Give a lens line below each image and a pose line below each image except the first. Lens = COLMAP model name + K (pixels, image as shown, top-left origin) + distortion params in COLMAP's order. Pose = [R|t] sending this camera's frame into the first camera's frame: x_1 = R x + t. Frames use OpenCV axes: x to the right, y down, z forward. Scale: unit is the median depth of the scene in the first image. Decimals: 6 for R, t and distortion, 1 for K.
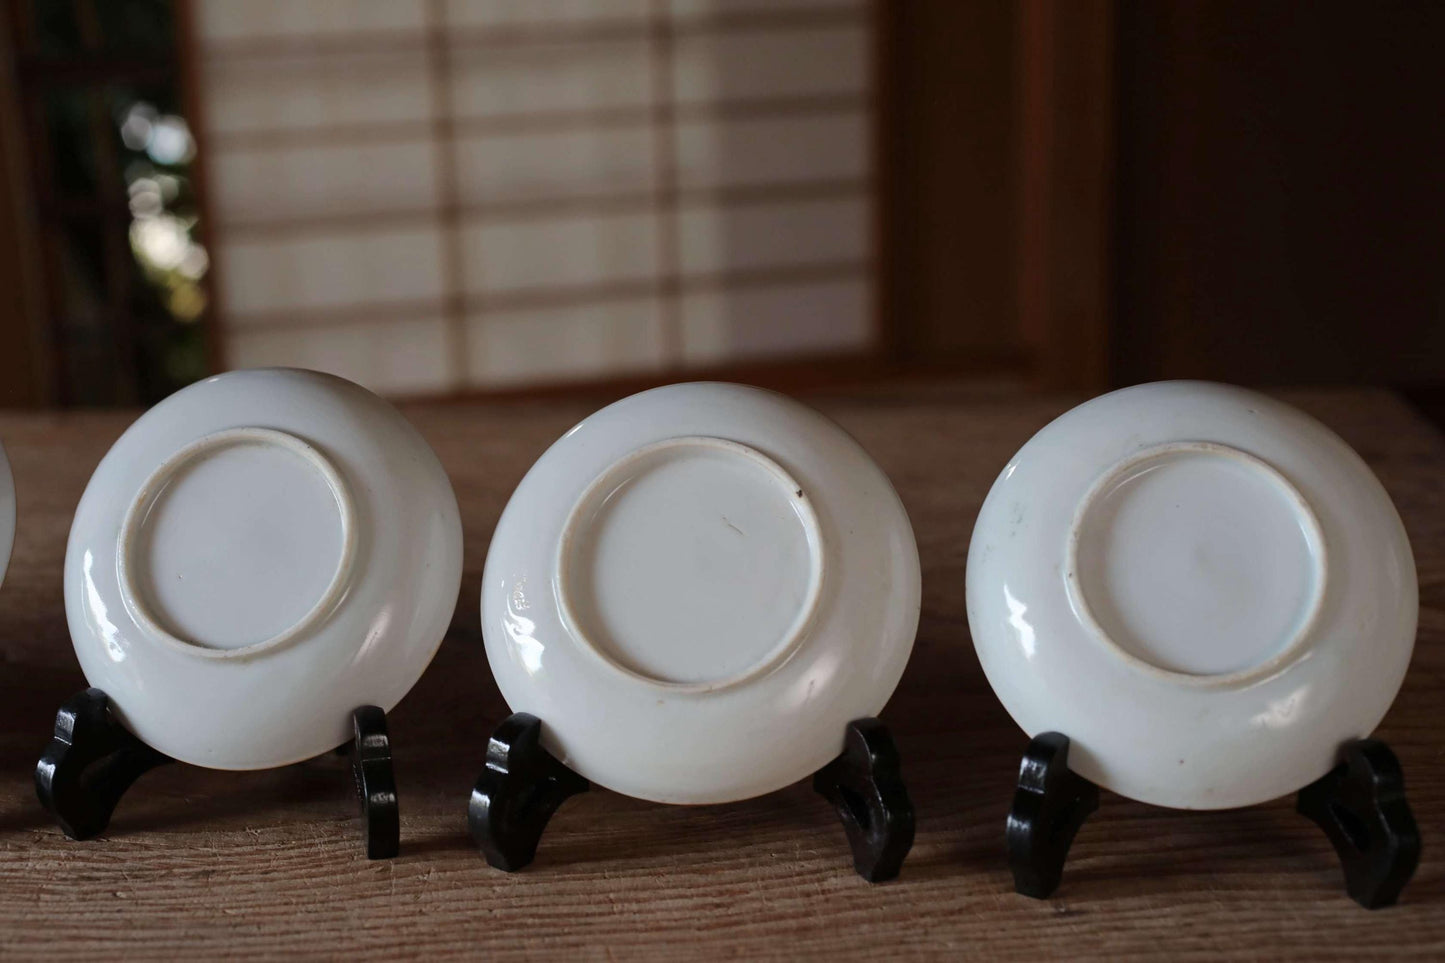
lens RADIAL K [[2166.2, 0, 722.5], [0, 2166.2, 481.5], [0, 0, 1]] dist [-0.054501, 0.346718]
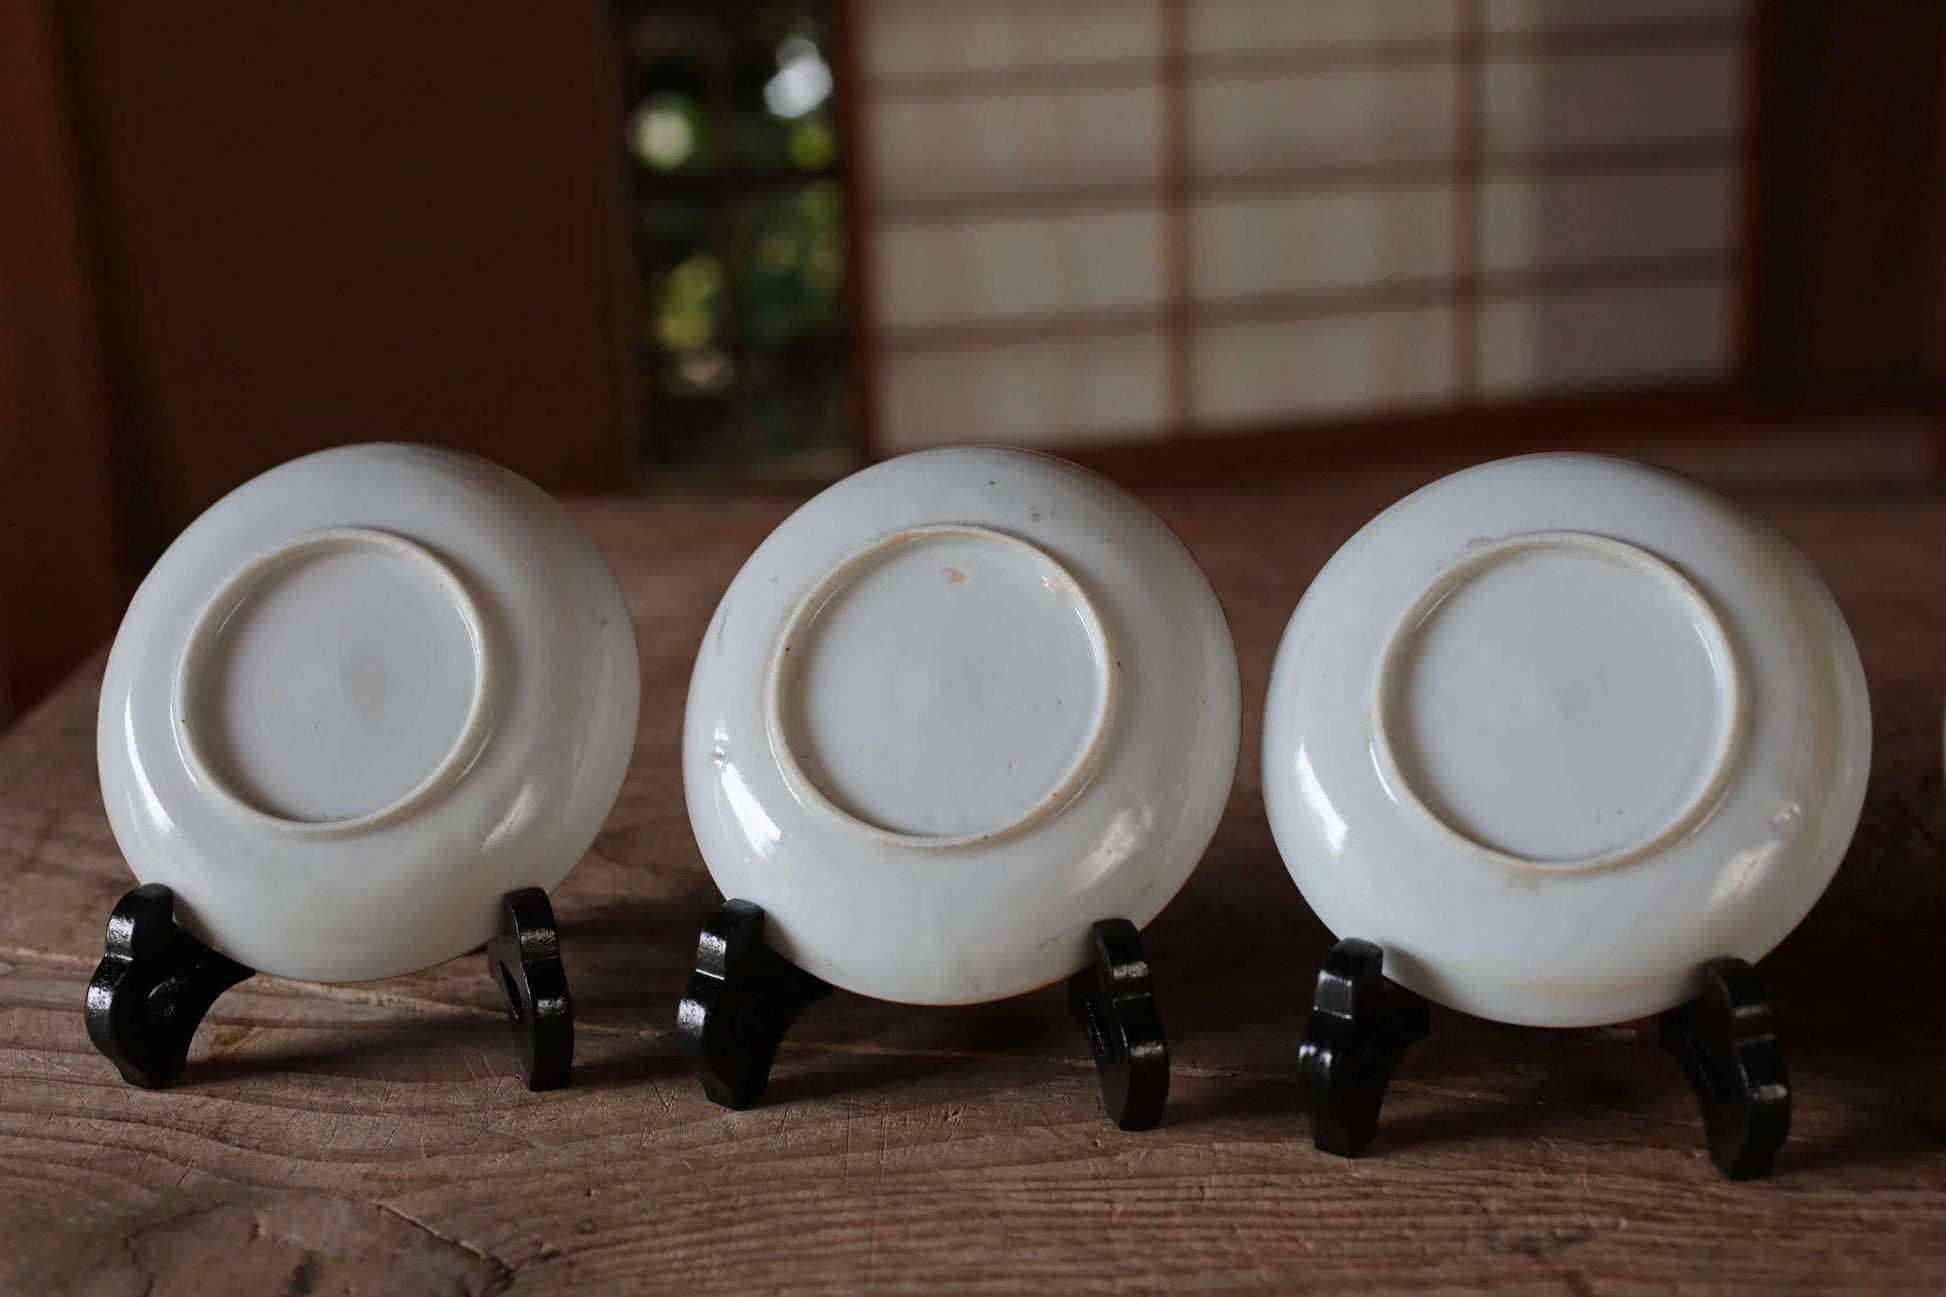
lens RADIAL K [[2917.3, 0, 973.0], [0, 2917.3, 648.5], [0, 0, 1]] dist [-0.054501, 0.346718]
pose [[0.999469, 0.004930, -0.032199, -0.159670], [-0.003663, 0.999222, 0.039271, -0.008193], [0.032367, -0.039133, 0.998710, 0.021576]]
